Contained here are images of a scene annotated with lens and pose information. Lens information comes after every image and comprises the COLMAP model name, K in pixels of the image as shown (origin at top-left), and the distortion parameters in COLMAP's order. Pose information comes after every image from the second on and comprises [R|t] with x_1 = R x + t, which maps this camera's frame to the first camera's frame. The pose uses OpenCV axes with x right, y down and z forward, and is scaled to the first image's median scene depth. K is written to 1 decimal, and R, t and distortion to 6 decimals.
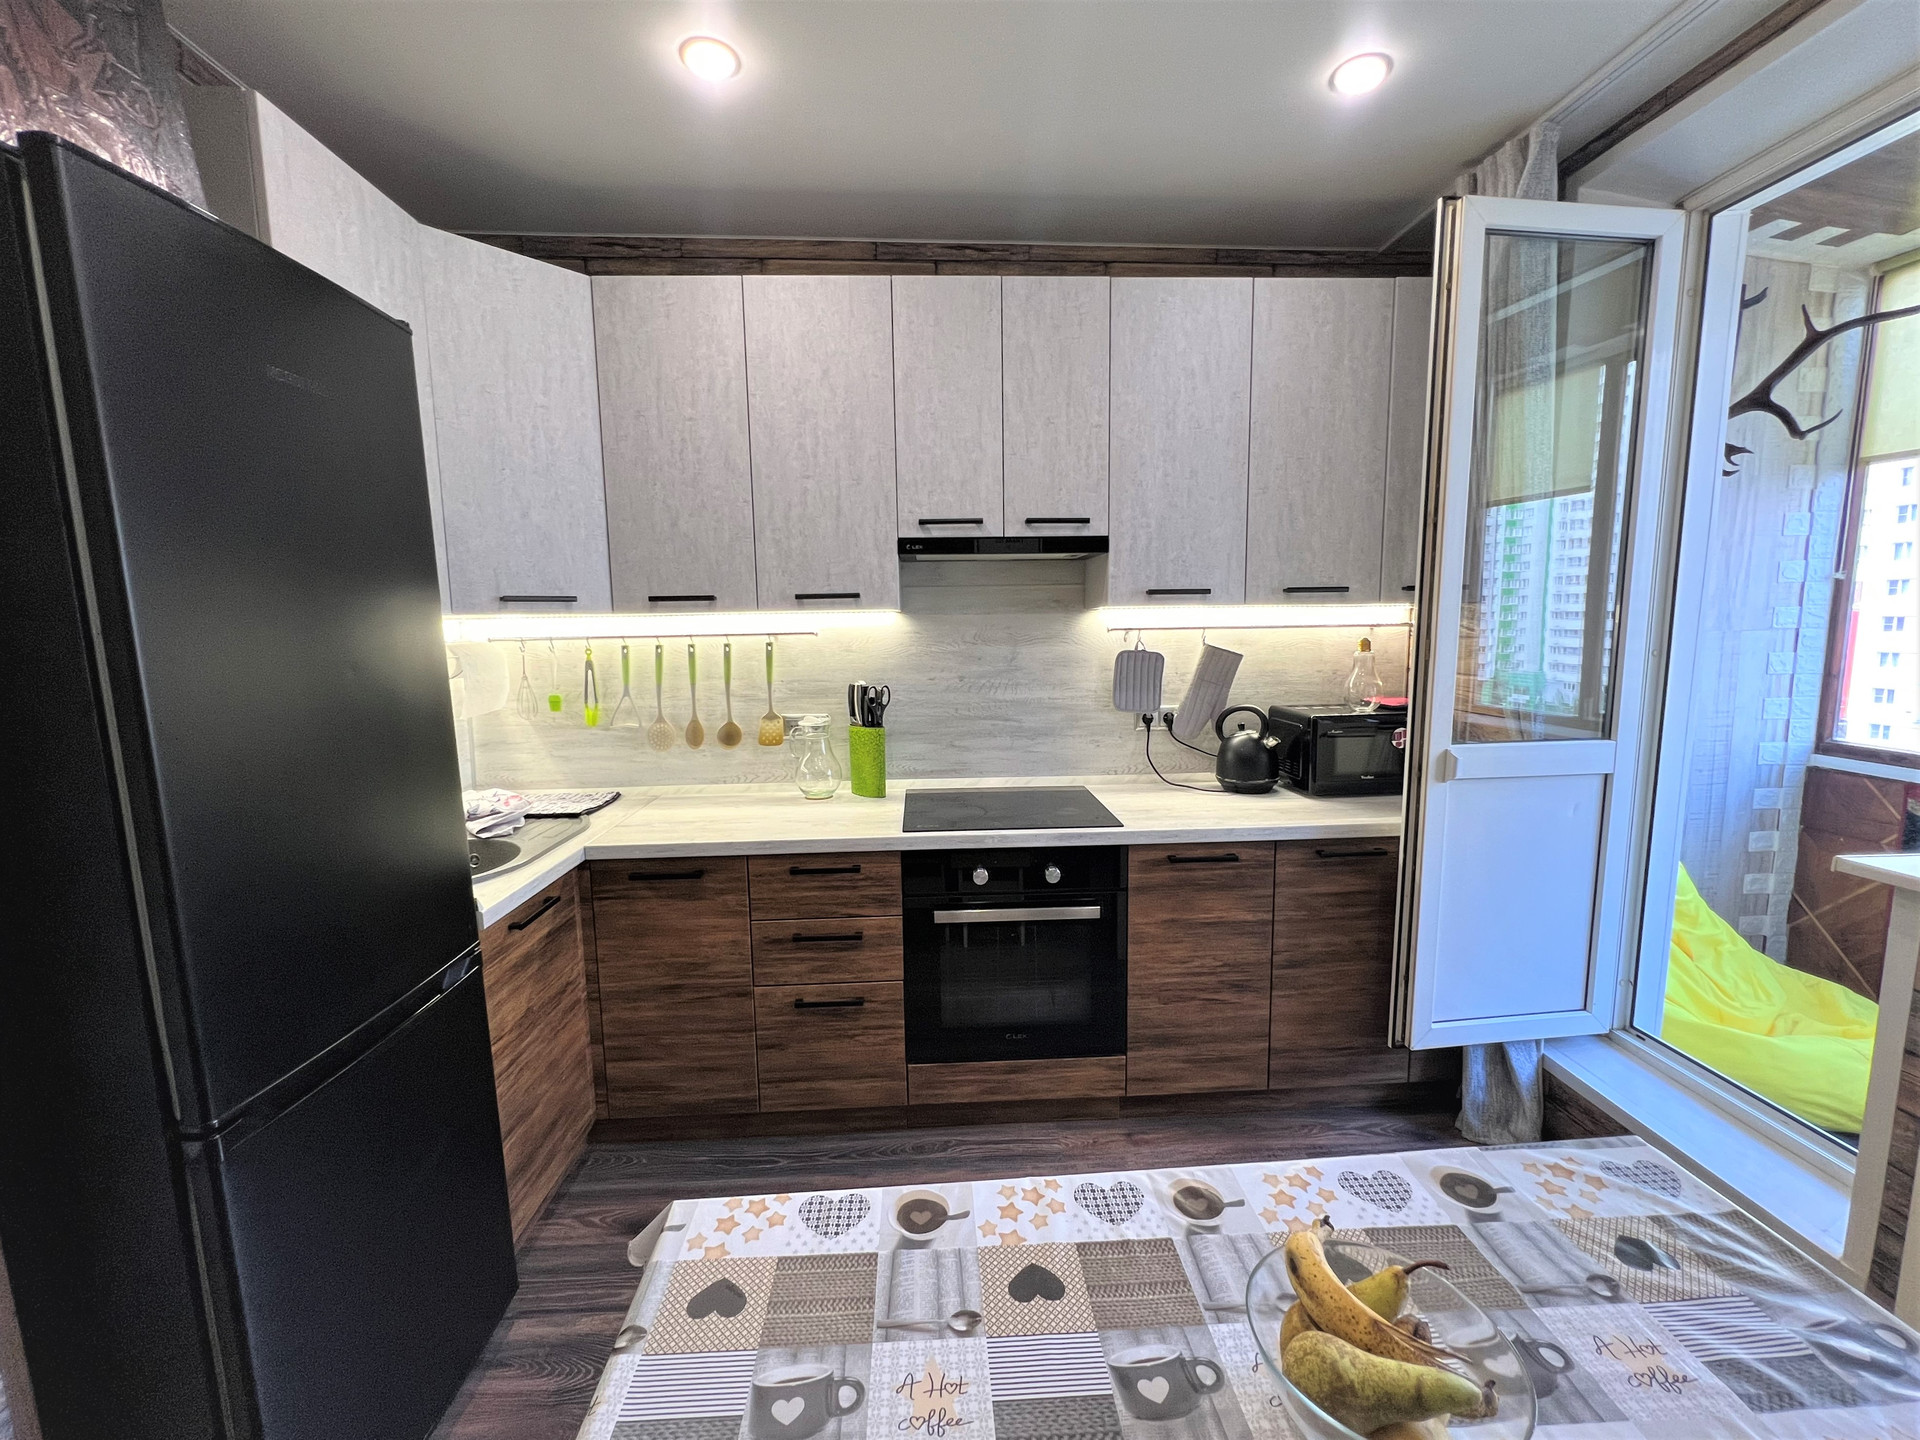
lens RADIAL K [[789.9, 0, 958.0], [0, 789.9, 722.2], [0, 0, 1]] dist [-0.000613, -0.000319]
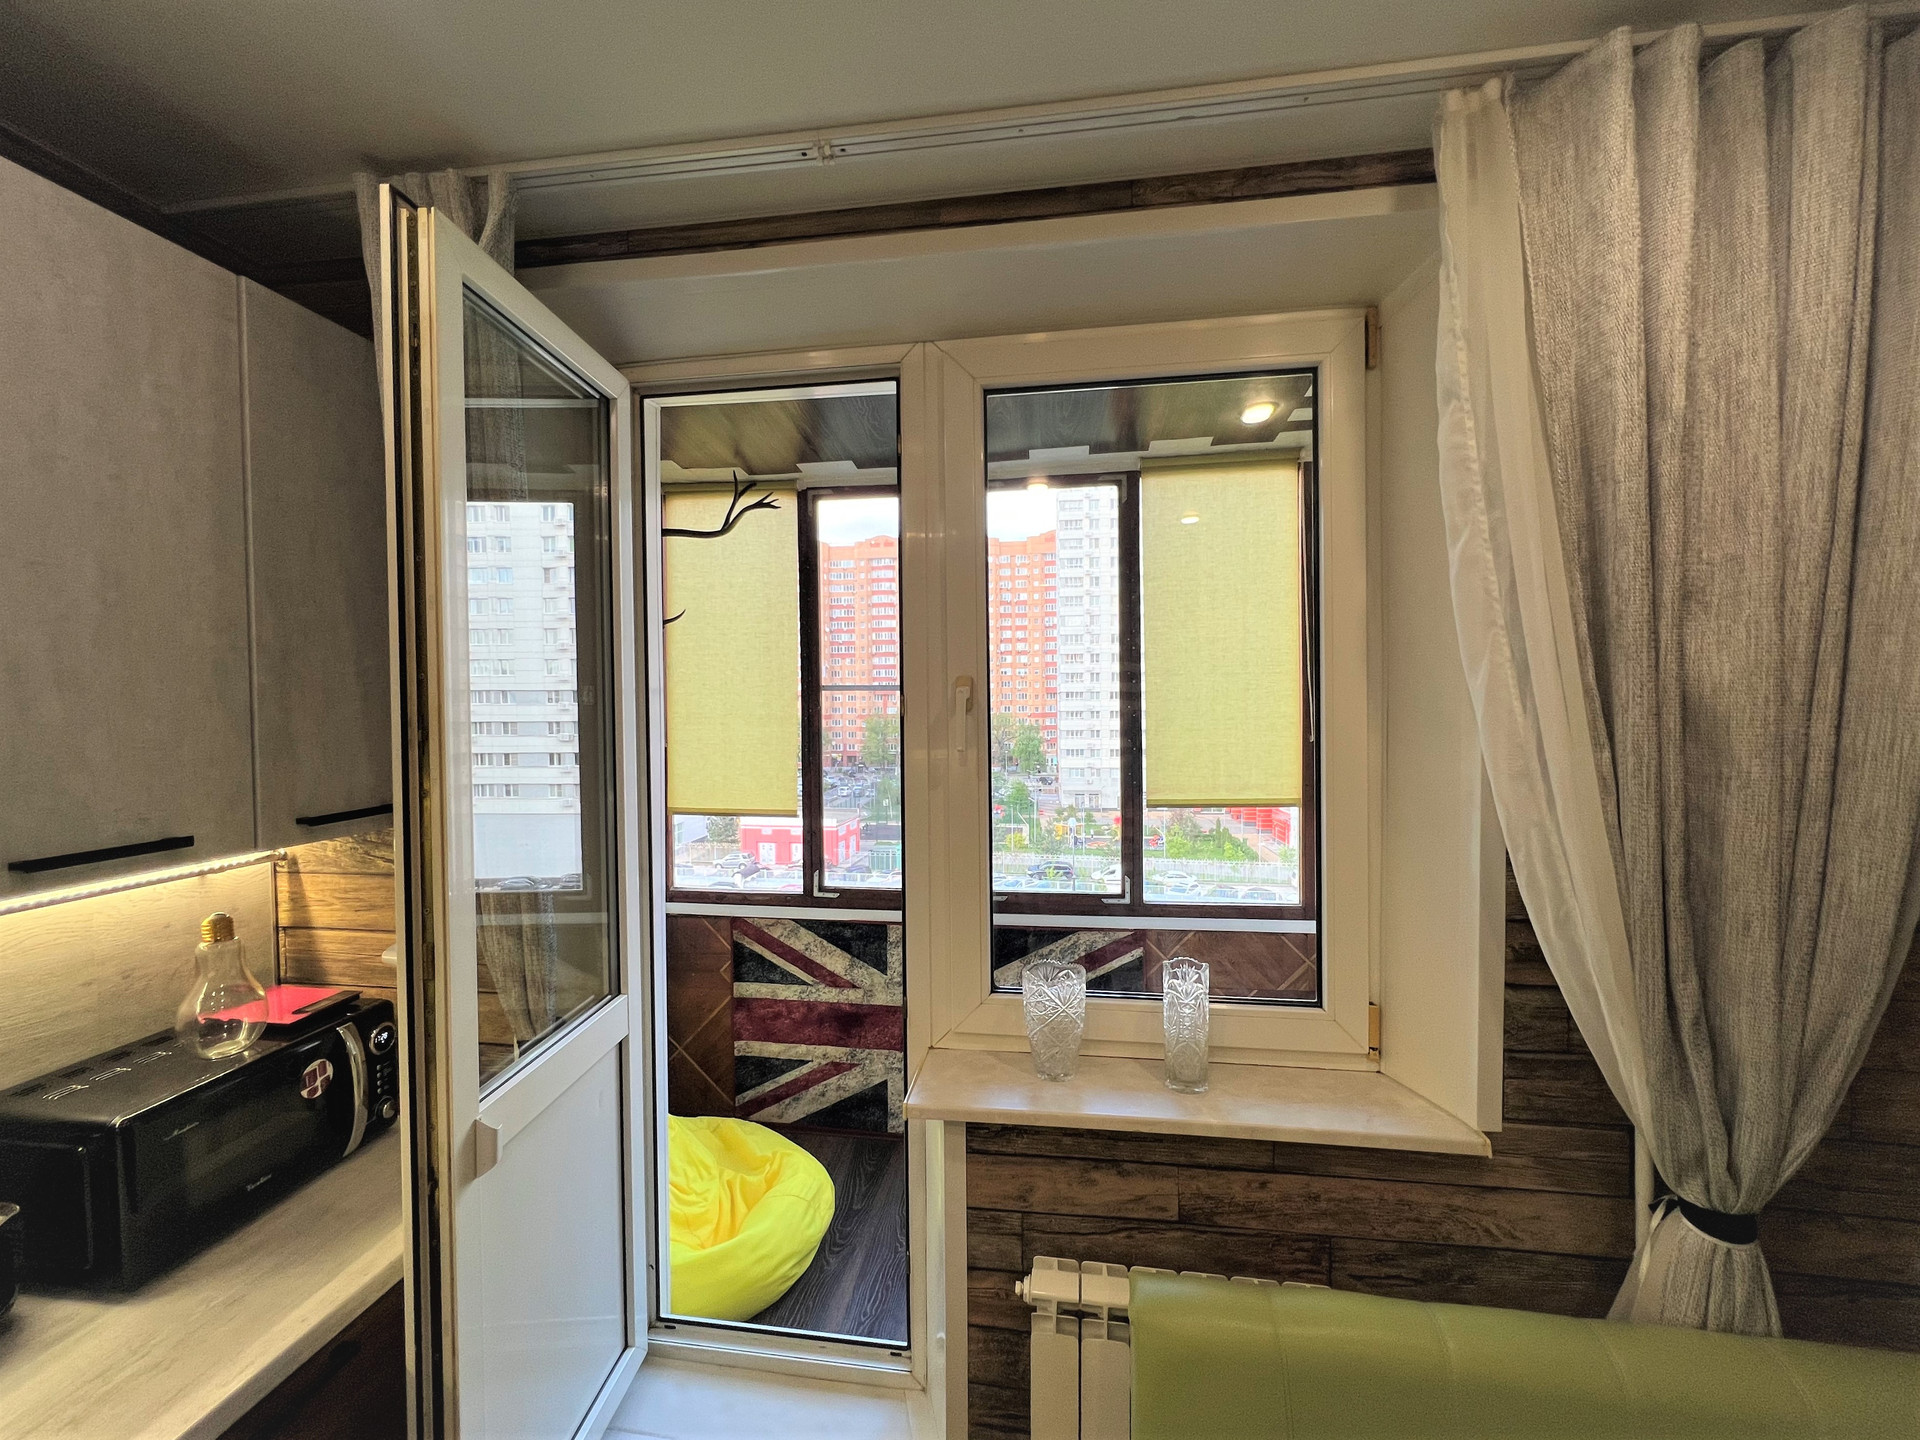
lens RADIAL K [[789.9, 0, 953.6], [0, 789.9, 720.6], [0, 0, 1]] dist [-0.000613, -0.000319]
pose [[0.196007, -0.013284, 0.980512, 0.112316], [0.124868, 0.992106, -0.011520, -0.195415], [-0.972620, 0.124693, 0.196119, 0.470013]]
